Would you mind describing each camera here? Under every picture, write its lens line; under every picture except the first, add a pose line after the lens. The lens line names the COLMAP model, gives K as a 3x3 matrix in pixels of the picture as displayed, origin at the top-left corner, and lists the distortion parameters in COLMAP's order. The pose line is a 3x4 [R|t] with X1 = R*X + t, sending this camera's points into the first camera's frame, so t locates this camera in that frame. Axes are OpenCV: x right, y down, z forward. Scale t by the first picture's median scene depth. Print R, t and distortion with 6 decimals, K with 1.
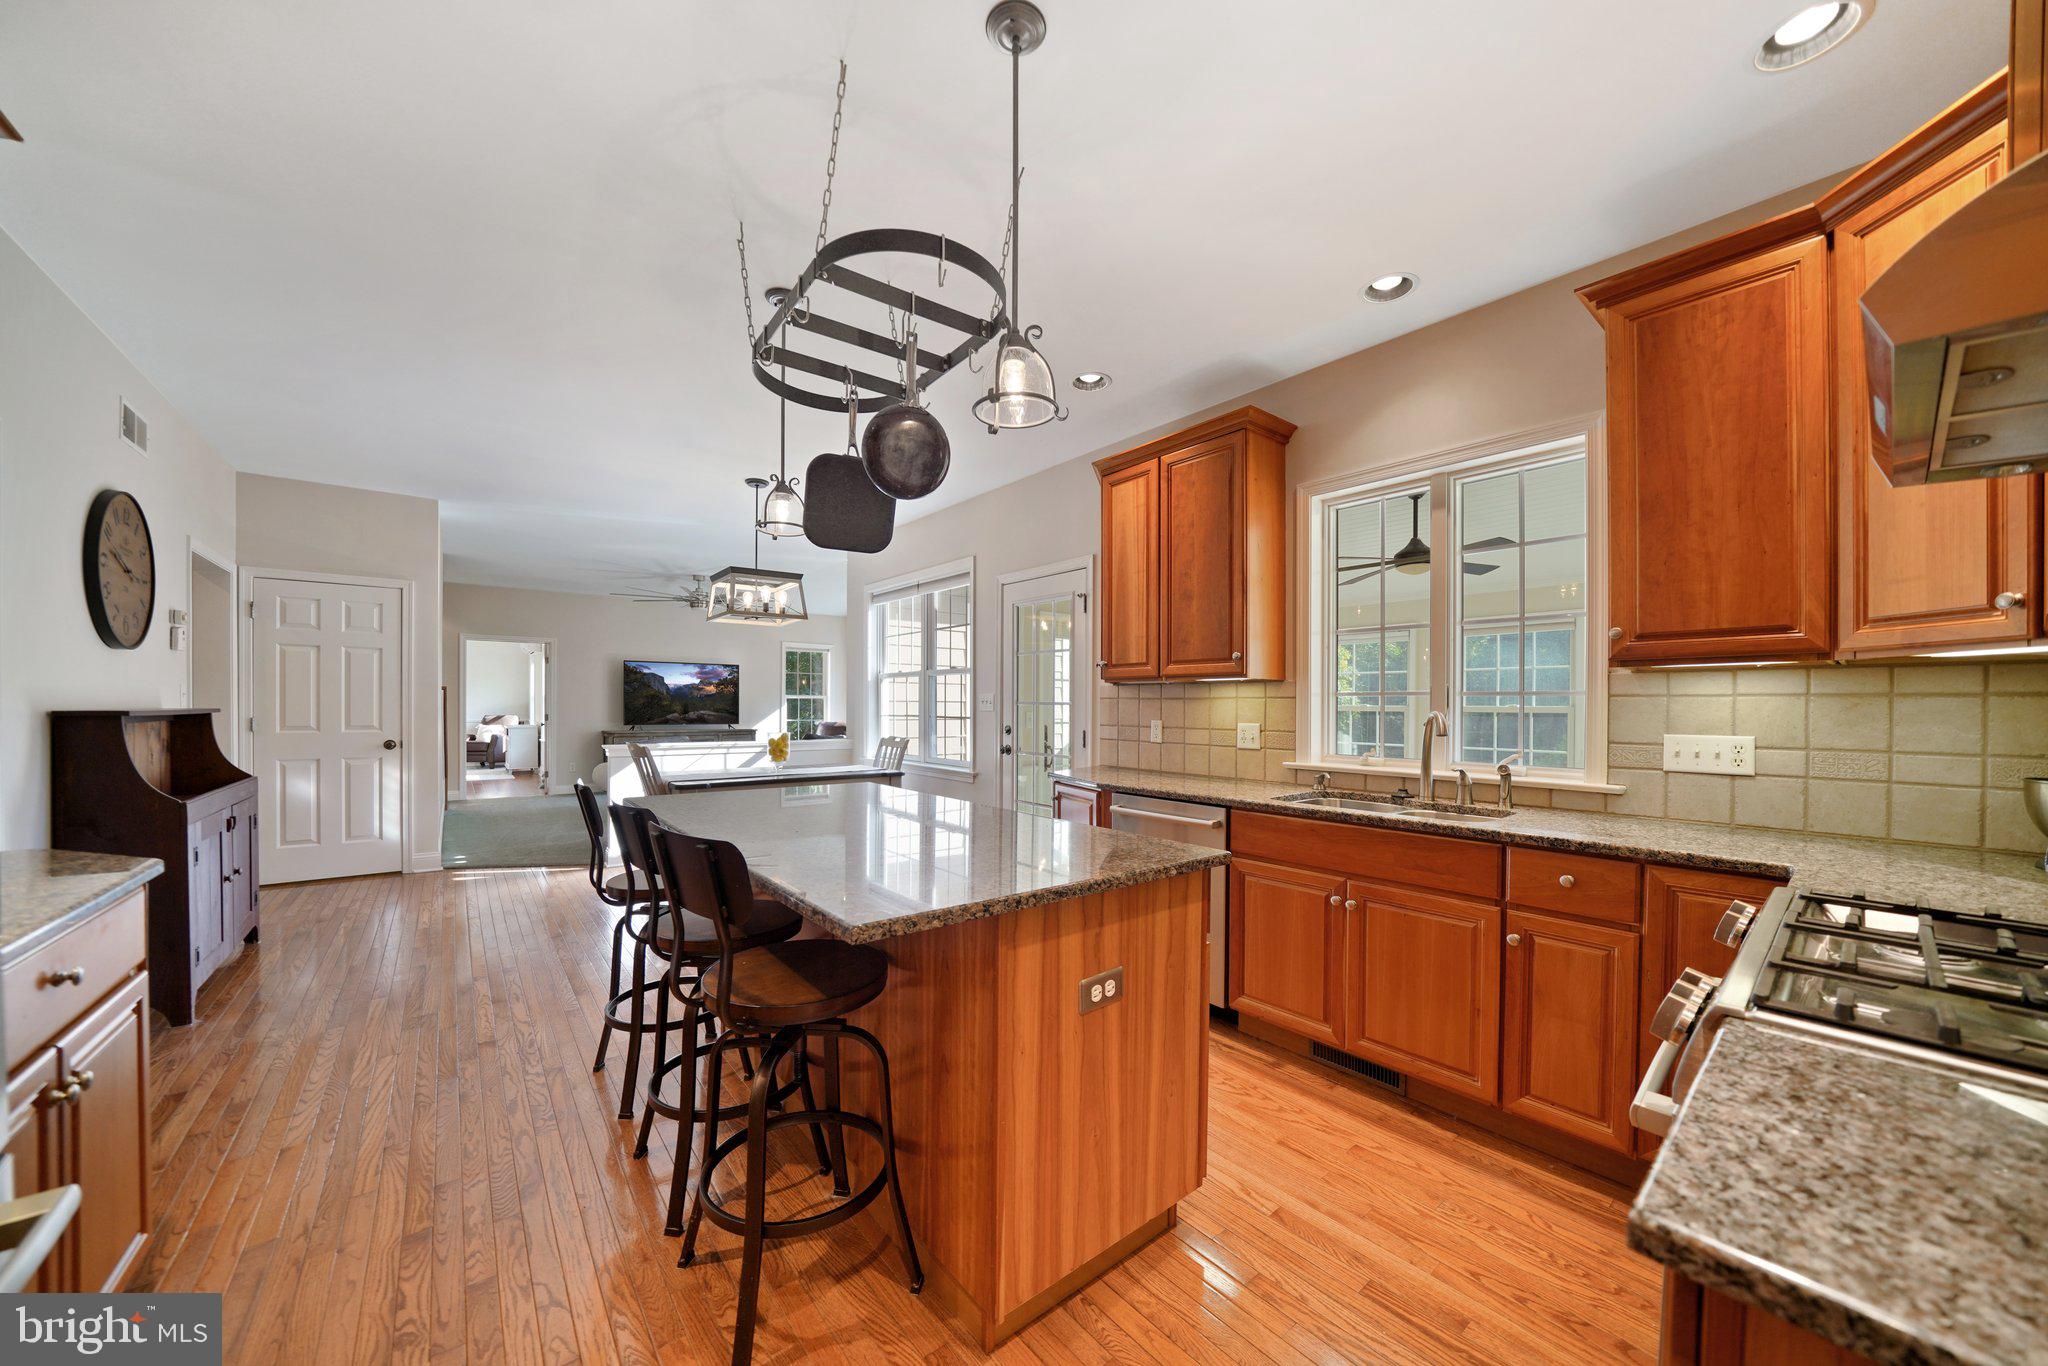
lens RADIAL K [[717.7, 0, 1024.0], [0, 717.7, 683.0], [0, 0, 1]] dist [-0.019128, 0.000052]
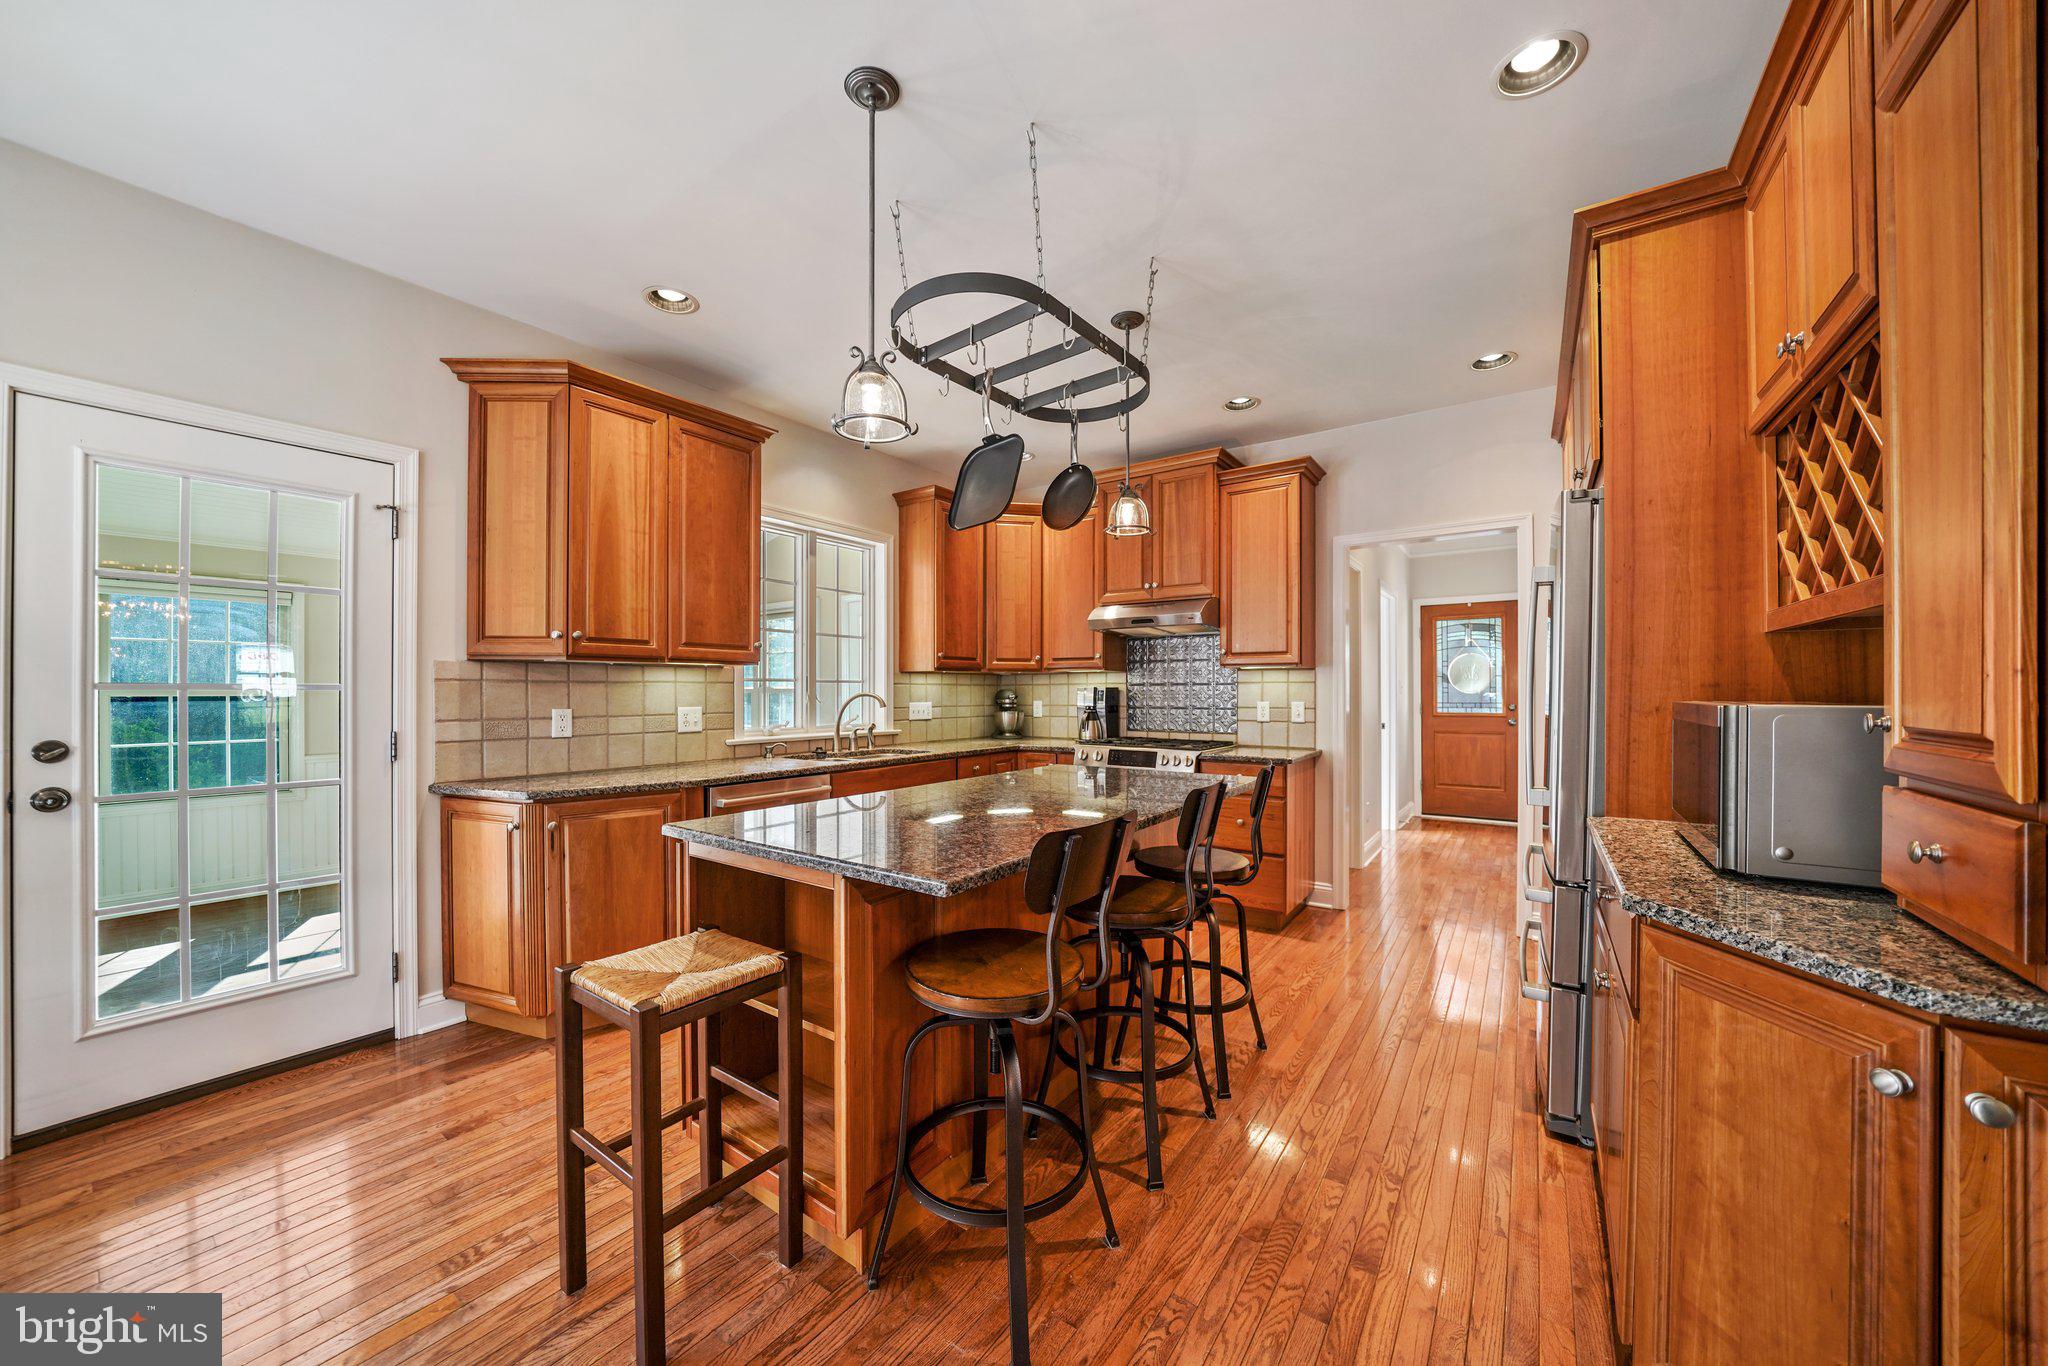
lens RADIAL K [[717.7, 0, 1024.0], [0, 717.7, 683.0], [0, 0, 1]] dist [-0.019128, 0.000052]
pose [[-0.270306, 0.008095, 0.962741, -0.852426], [-0.028325, 0.999465, -0.016357, 0.025391], [-0.962358, -0.031691, -0.269932, 0.862232]]
